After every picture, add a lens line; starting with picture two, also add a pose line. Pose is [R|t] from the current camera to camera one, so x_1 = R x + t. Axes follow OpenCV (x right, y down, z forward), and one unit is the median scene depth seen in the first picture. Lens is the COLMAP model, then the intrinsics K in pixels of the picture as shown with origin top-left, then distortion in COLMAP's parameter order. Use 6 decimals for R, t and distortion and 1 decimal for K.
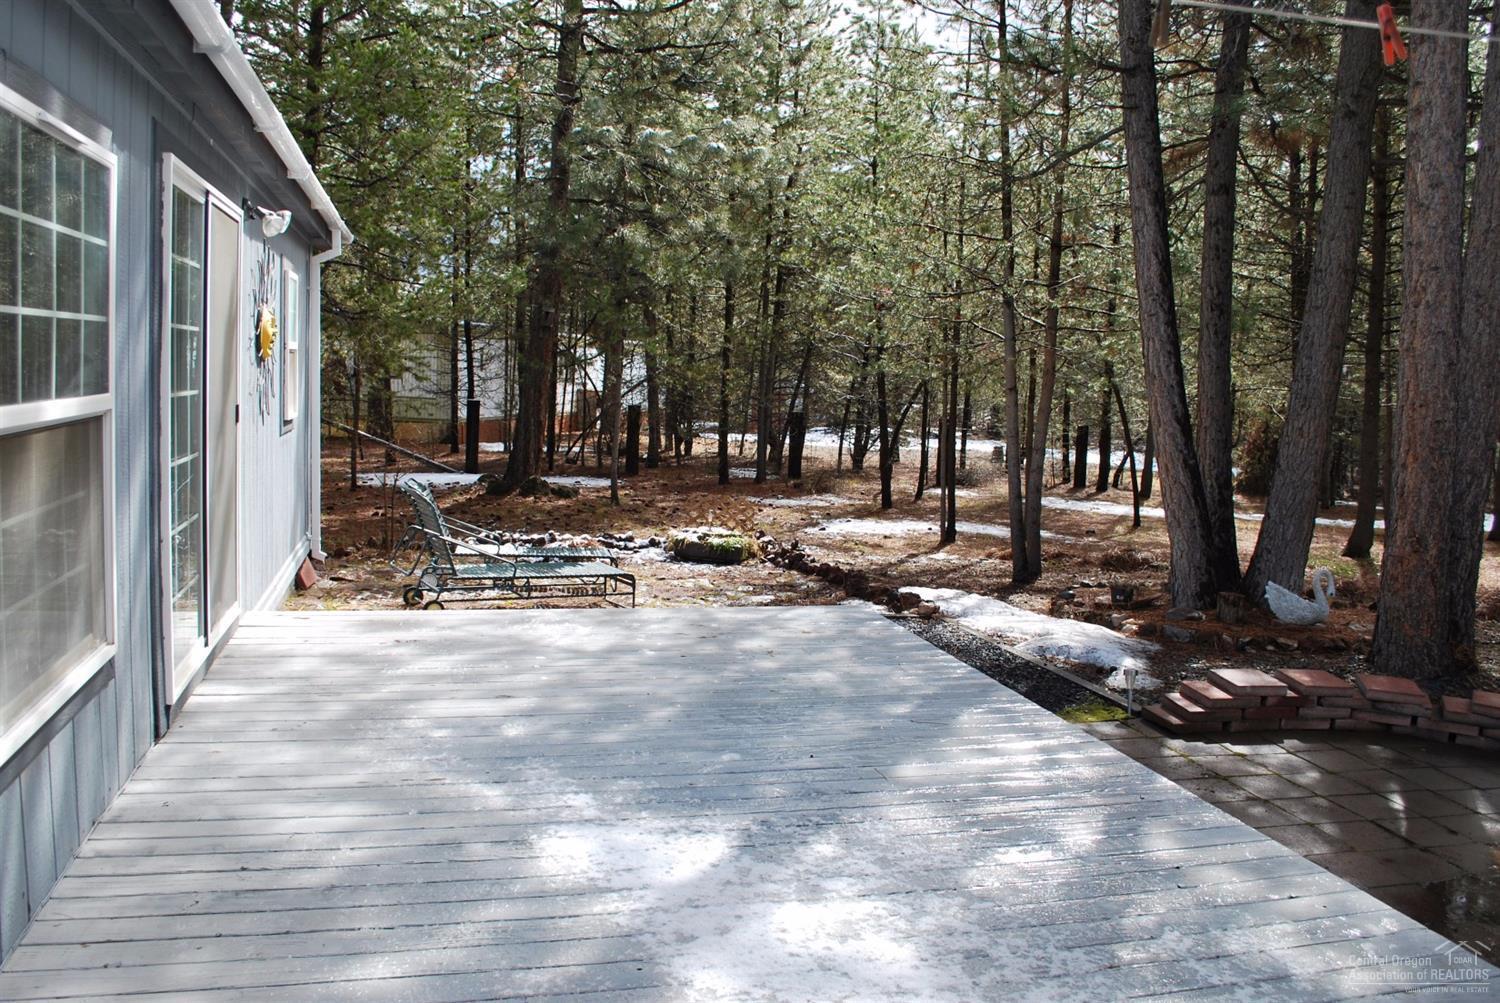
lens RADIAL K [[1271.2, 0, 735.4], [0, 1271.2, 497.9], [0, 0, 1]] dist [-0.077994, 0.002247]
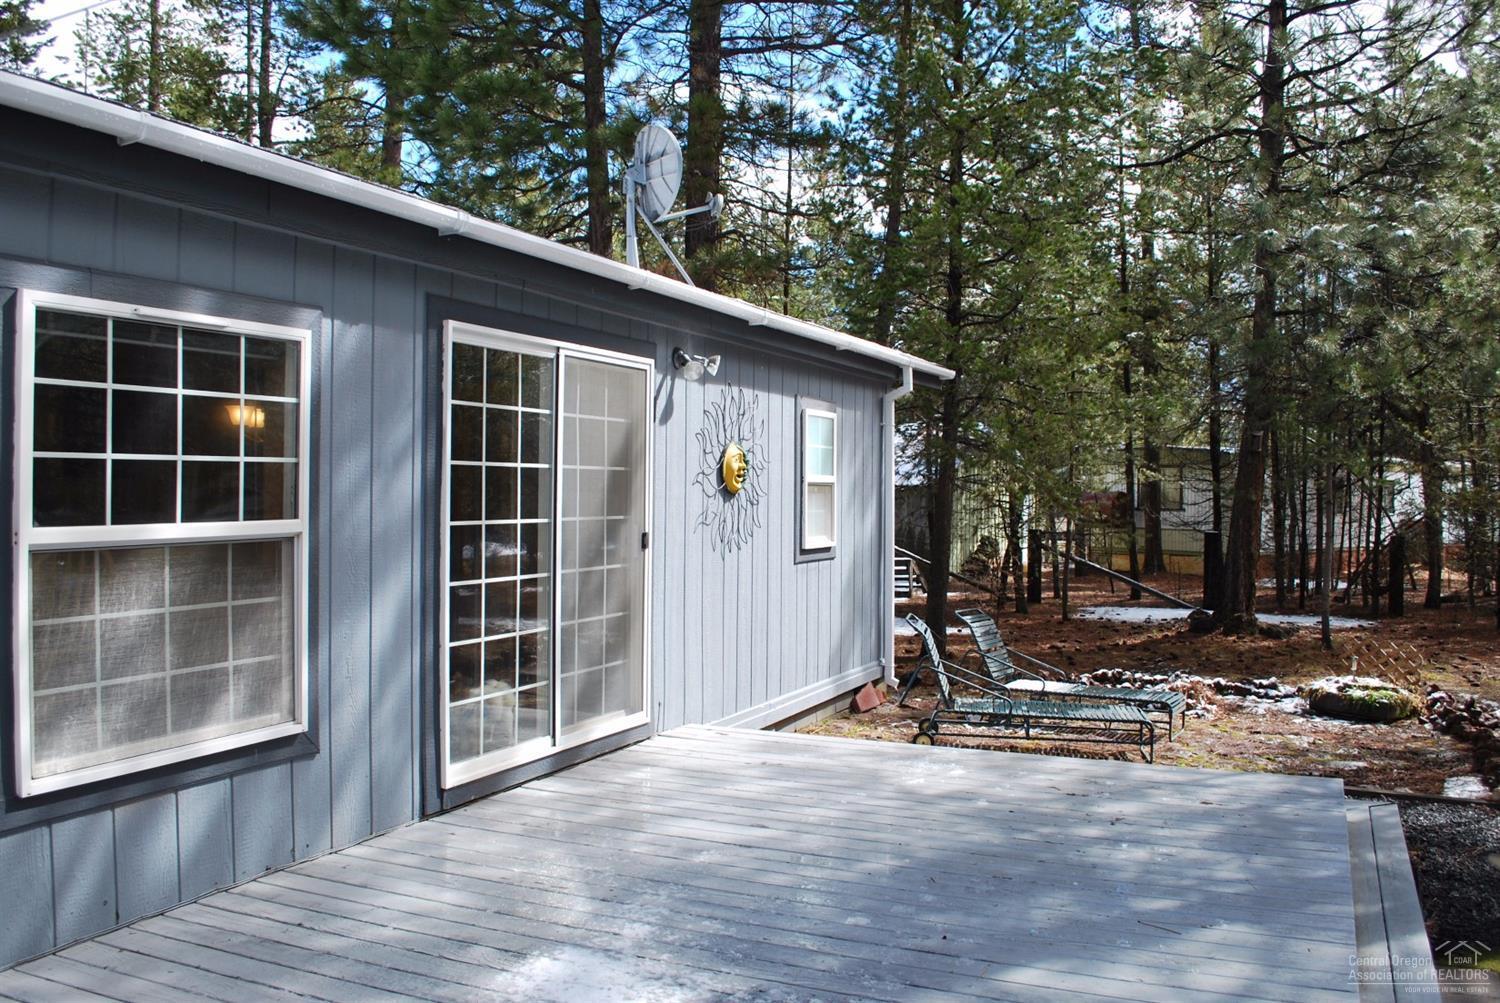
lens RADIAL K [[1271.2, 0, 739.9], [0, 1271.2, 499.7], [0, 0, 1]] dist [-0.077994, 0.002247]
pose [[0.775759, -0.027468, -0.630431, 0.505513], [-0.039859, 0.994924, -0.092396, -0.003923], [0.629769, 0.096806, 0.770726, 0.246316]]
